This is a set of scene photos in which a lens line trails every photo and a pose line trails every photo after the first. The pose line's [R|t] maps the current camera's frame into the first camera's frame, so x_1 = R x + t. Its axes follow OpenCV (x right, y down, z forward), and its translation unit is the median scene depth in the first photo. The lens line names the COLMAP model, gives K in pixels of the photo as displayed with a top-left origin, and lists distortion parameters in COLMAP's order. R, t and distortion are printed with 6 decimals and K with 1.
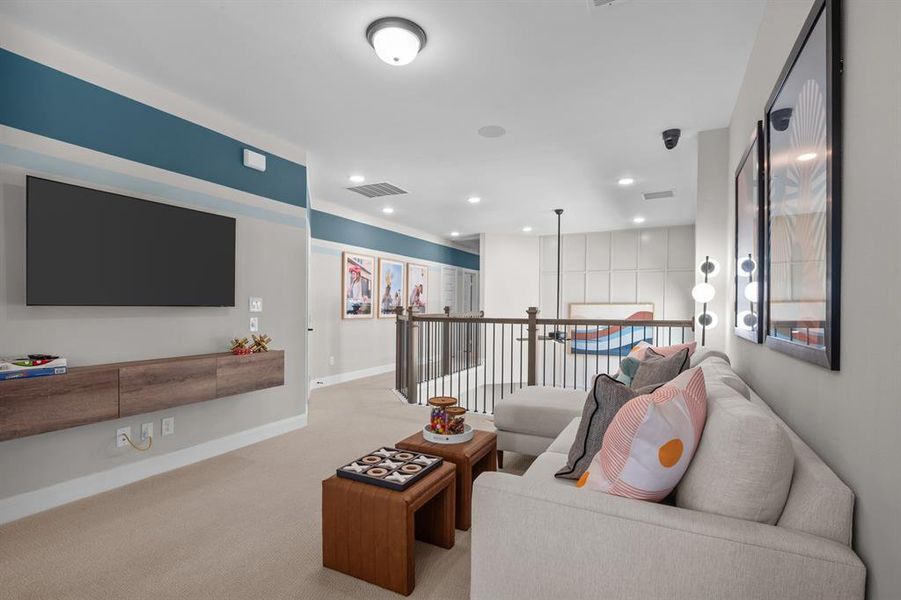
lens RADIAL K [[414.2, 0, 442.3], [0, 414.2, 306.4], [0, 0, 1]] dist [-0.003769, 0.000167]
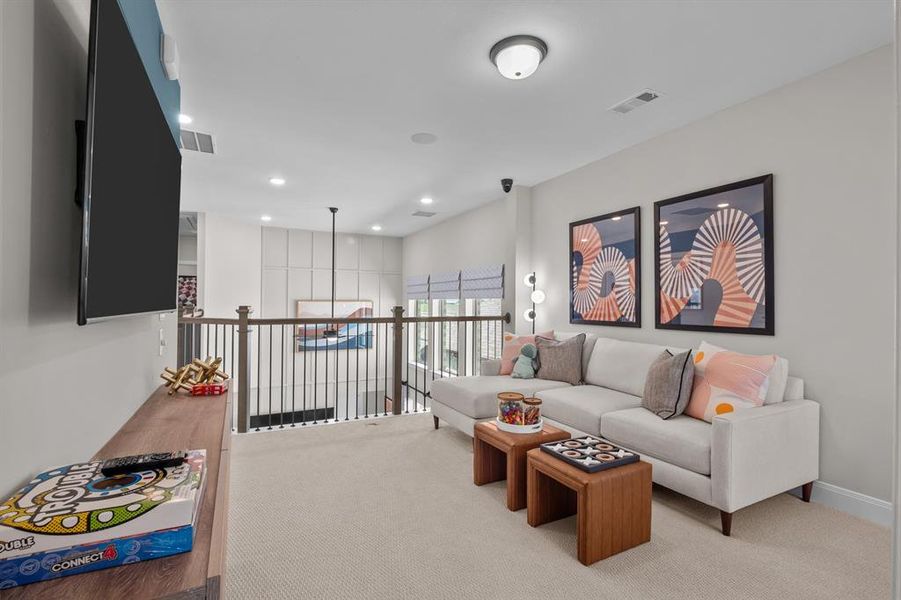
lens RADIAL K [[414.2, 0, 447.4], [0, 414.2, 296.8], [0, 0, 1]] dist [-0.003769, 0.000167]
pose [[0.578876, 0.011804, 0.815330, -0.373618], [-0.003504, 0.999922, -0.011988, -0.006924], [-0.815408, 0.004083, 0.578873, 0.193621]]
